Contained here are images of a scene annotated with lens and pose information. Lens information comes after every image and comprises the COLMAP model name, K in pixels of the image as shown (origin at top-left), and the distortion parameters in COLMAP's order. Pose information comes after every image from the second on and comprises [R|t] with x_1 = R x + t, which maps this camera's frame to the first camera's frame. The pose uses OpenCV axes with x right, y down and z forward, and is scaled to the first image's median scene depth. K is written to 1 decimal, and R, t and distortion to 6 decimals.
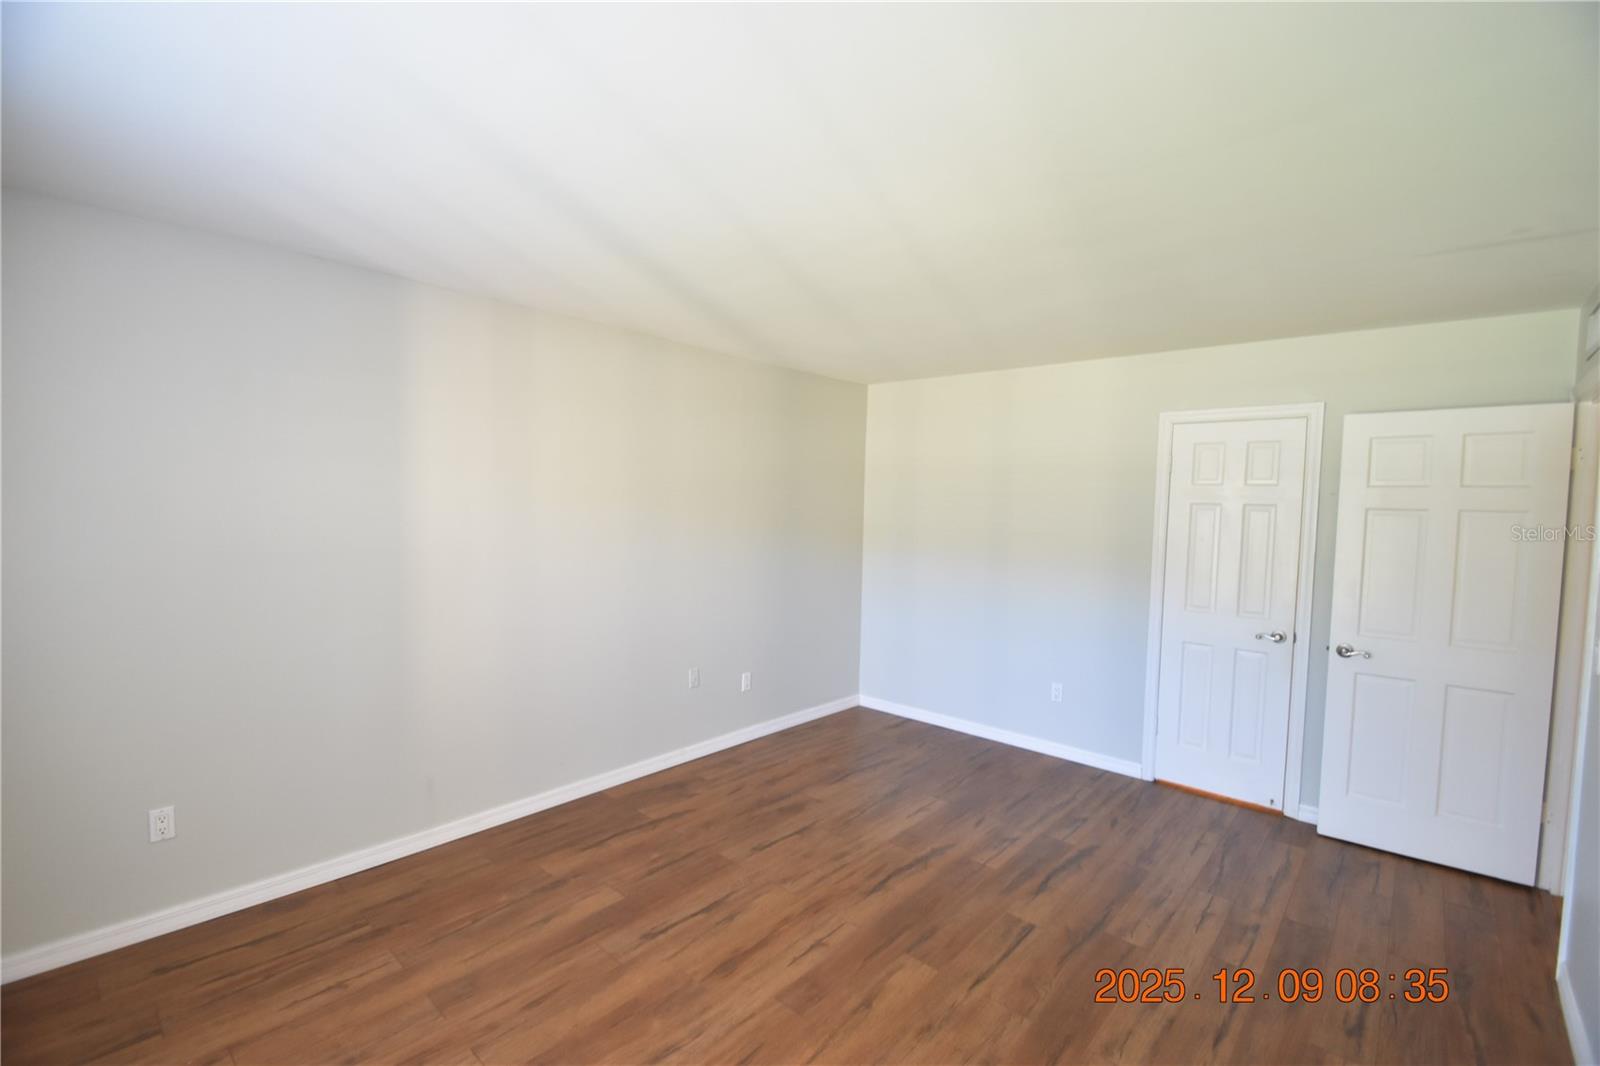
lens RADIAL K [[697.1, 0, 797.6], [0, 697.1, 540.2], [0, 0, 1]] dist [0.016976, -0.018684]
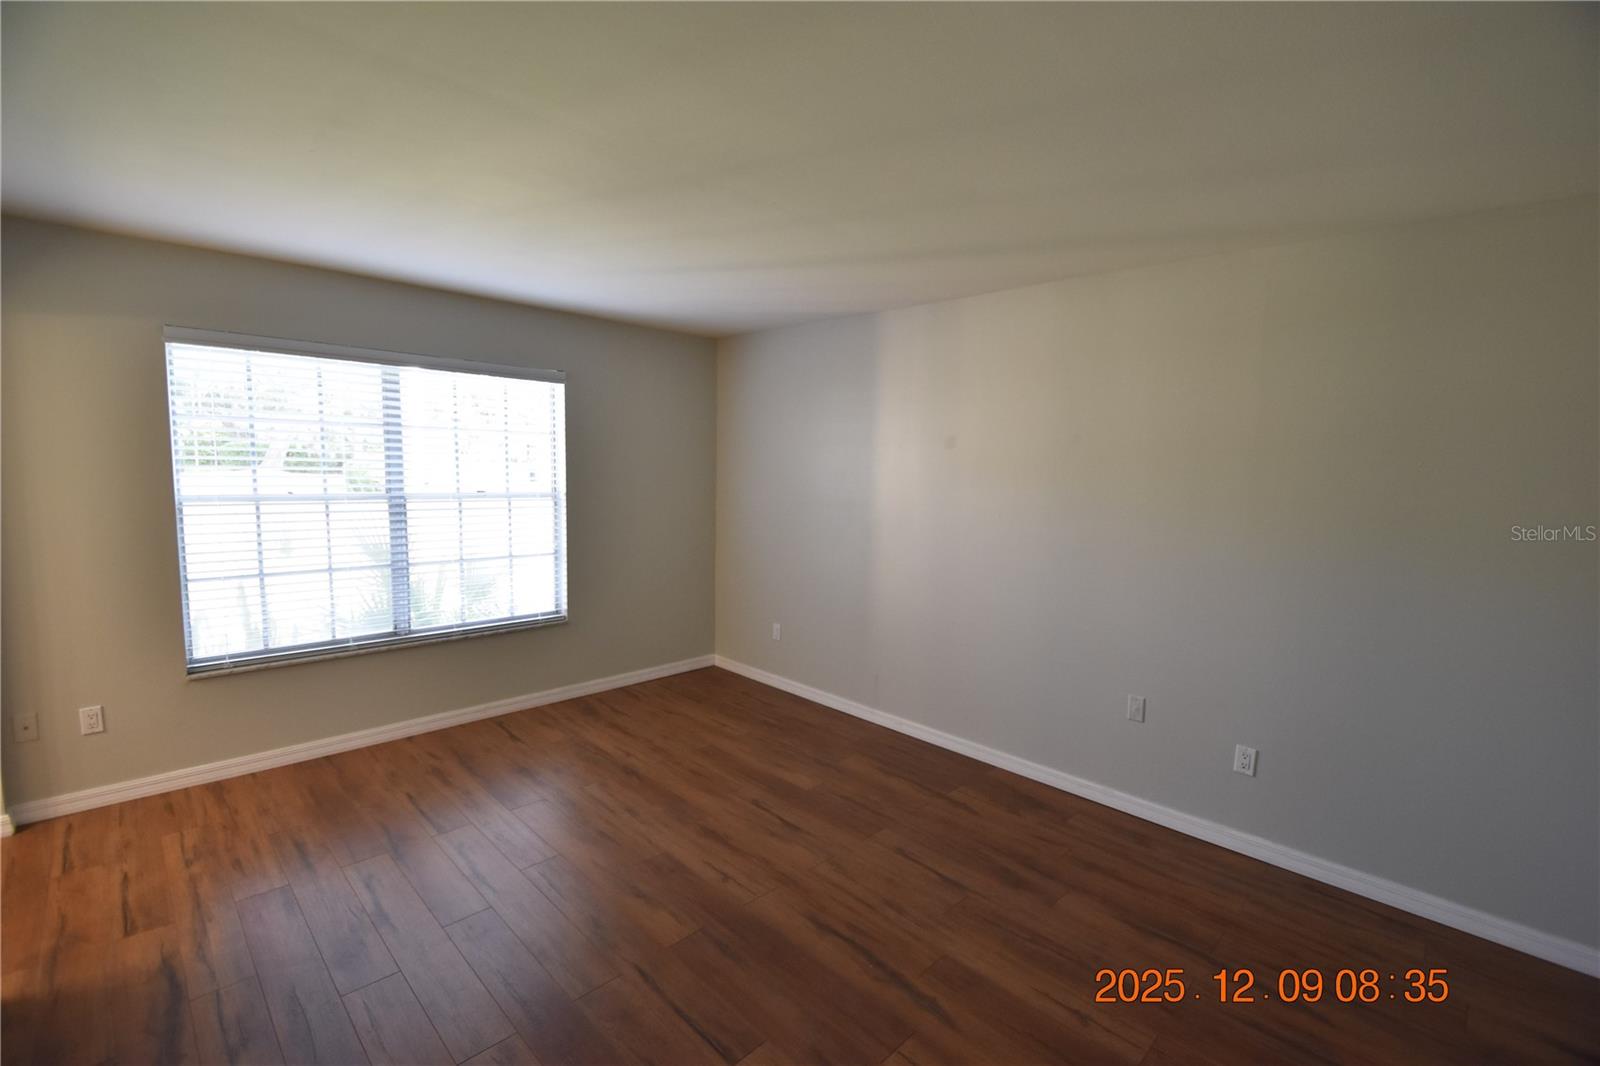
lens RADIAL K [[697.1, 0, 797.6], [0, 697.1, 540.2], [0, 0, 1]] dist [0.016976, -0.018684]
pose [[-0.057857, 0.084401, -0.994751, 0.849934], [-0.080558, 0.992776, 0.088919, -0.030960], [0.995069, 0.085279, -0.050640, 0.910490]]
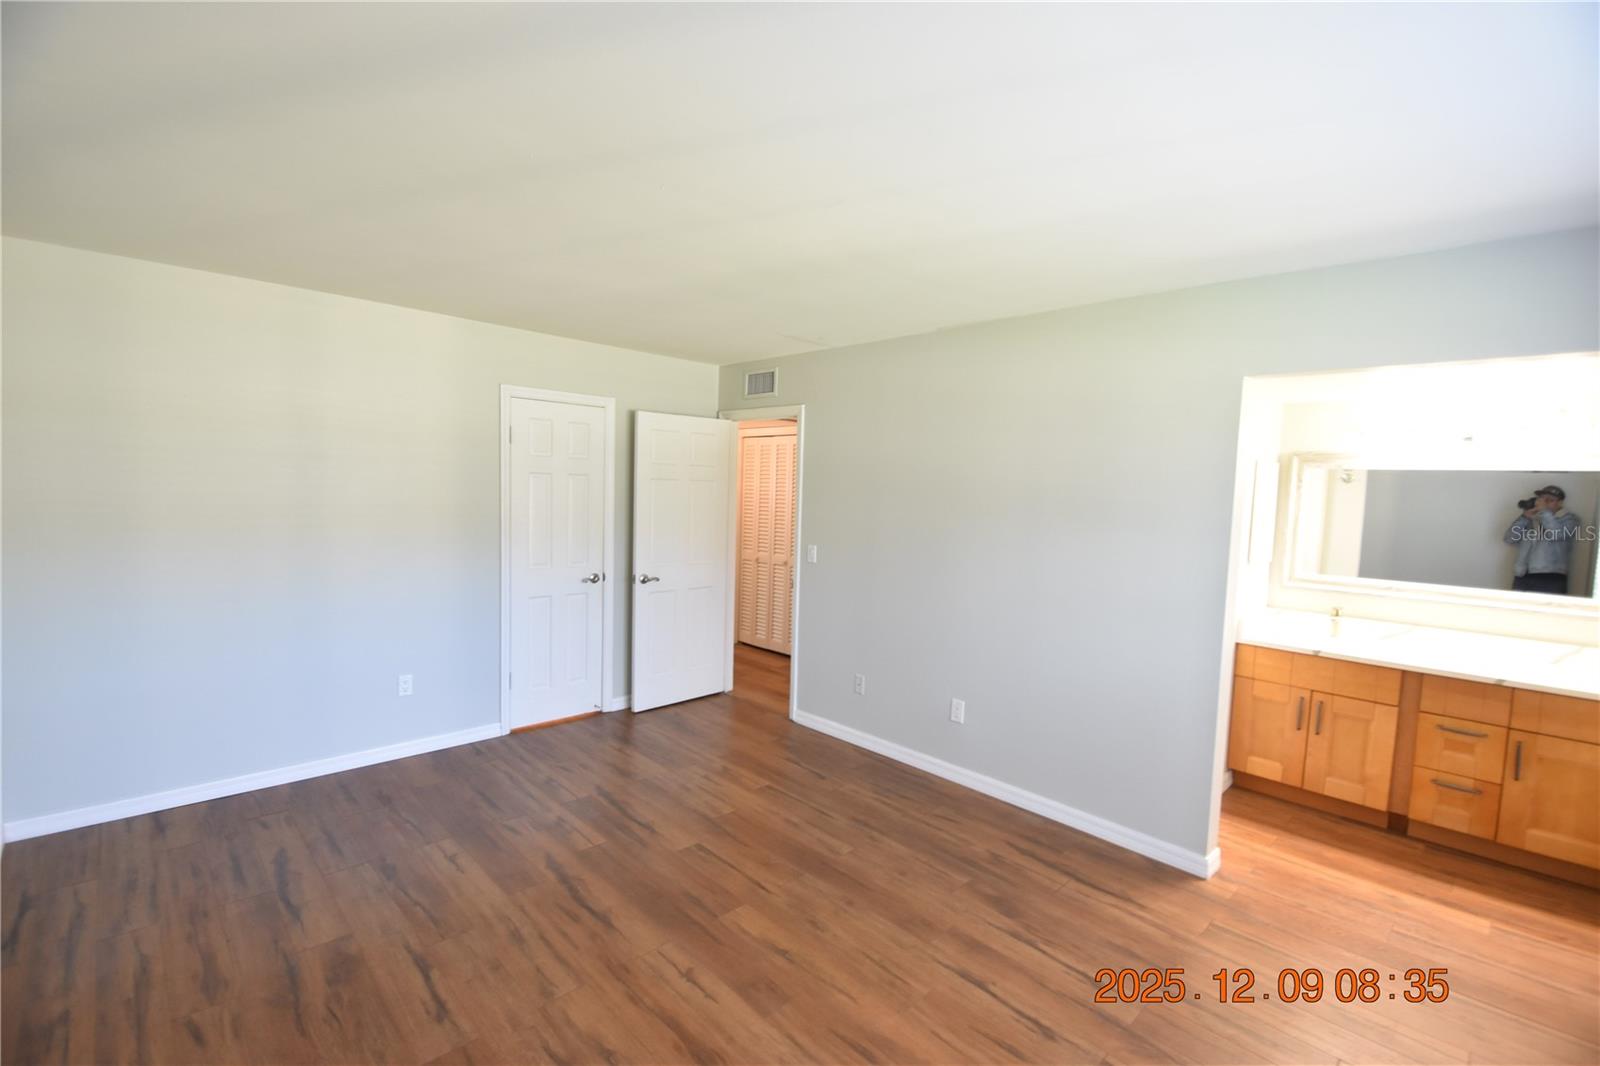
lens RADIAL K [[697.1, 0, 797.6], [0, 697.1, 540.2], [0, 0, 1]] dist [0.016976, -0.018684]
pose [[0.073852, -0.098088, 0.992434, -0.656365], [0.021849, 0.995071, 0.096723, -0.056258], [-0.997030, 0.014541, 0.075631, 0.635845]]
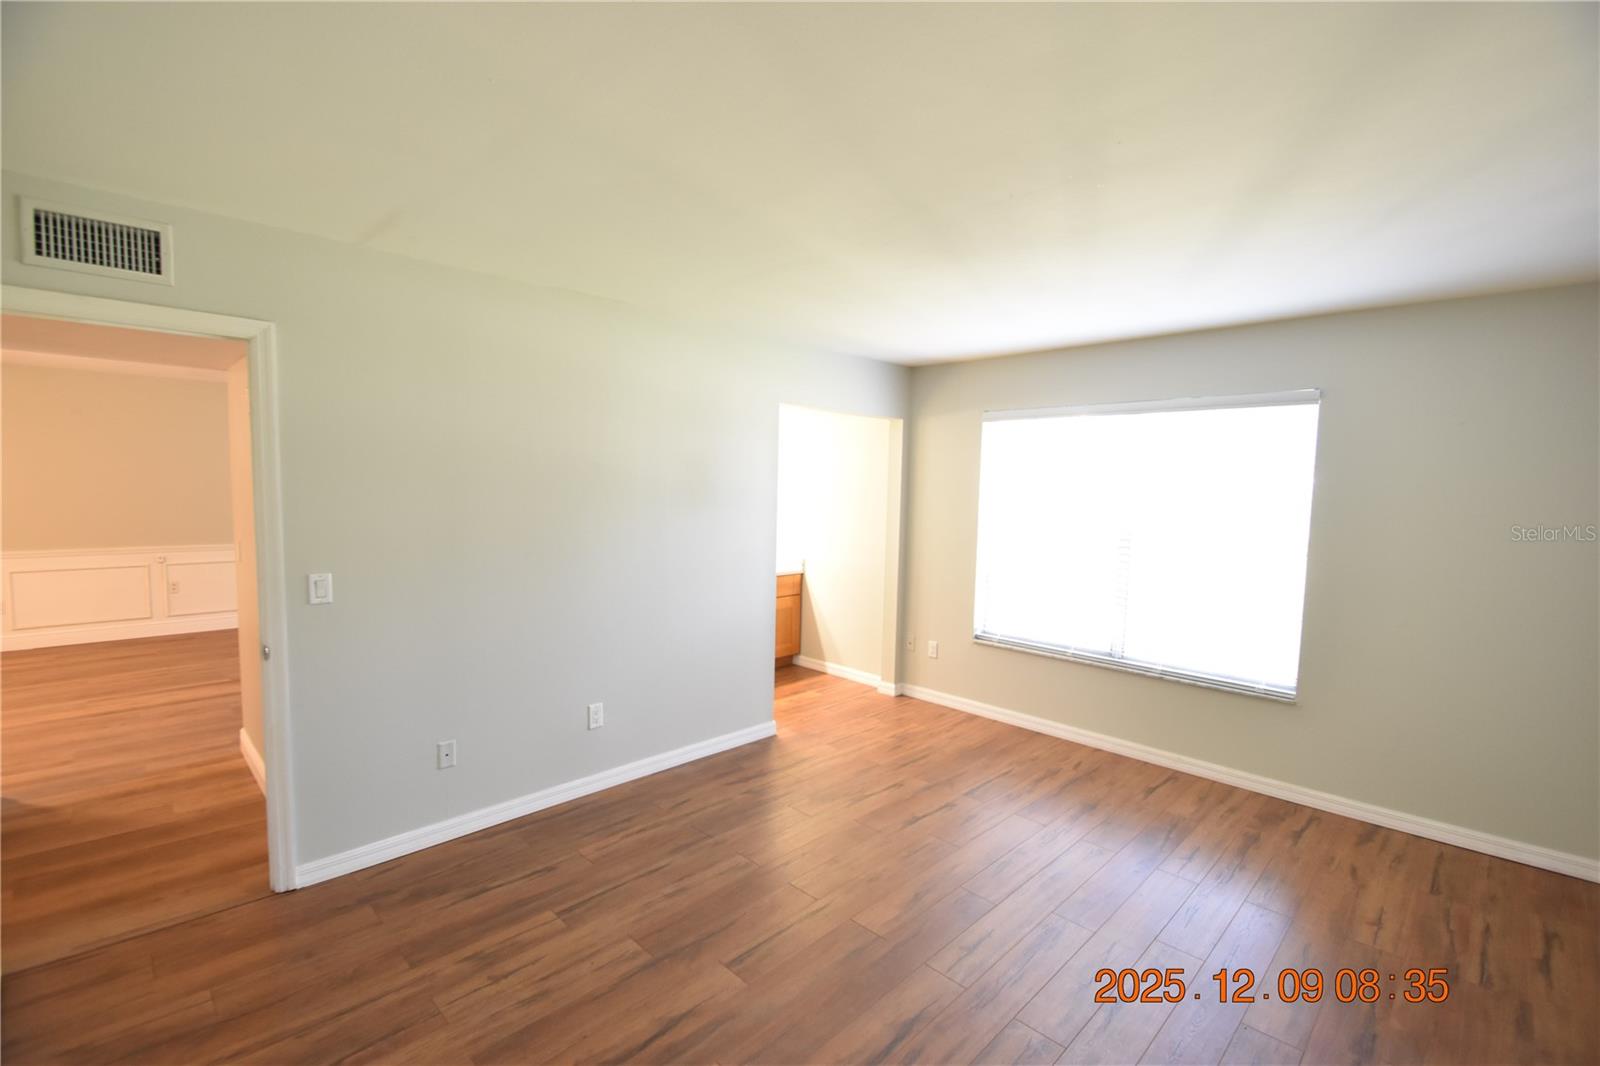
lens RADIAL K [[697.1, 0, 797.6], [0, 697.1, 540.2], [0, 0, 1]] dist [0.016976, -0.018684]
pose [[-0.997523, -0.047454, 0.051923, 0.198077], [-0.040363, 0.990695, 0.129980, -0.076901], [-0.057608, 0.127562, -0.990156, 1.542369]]
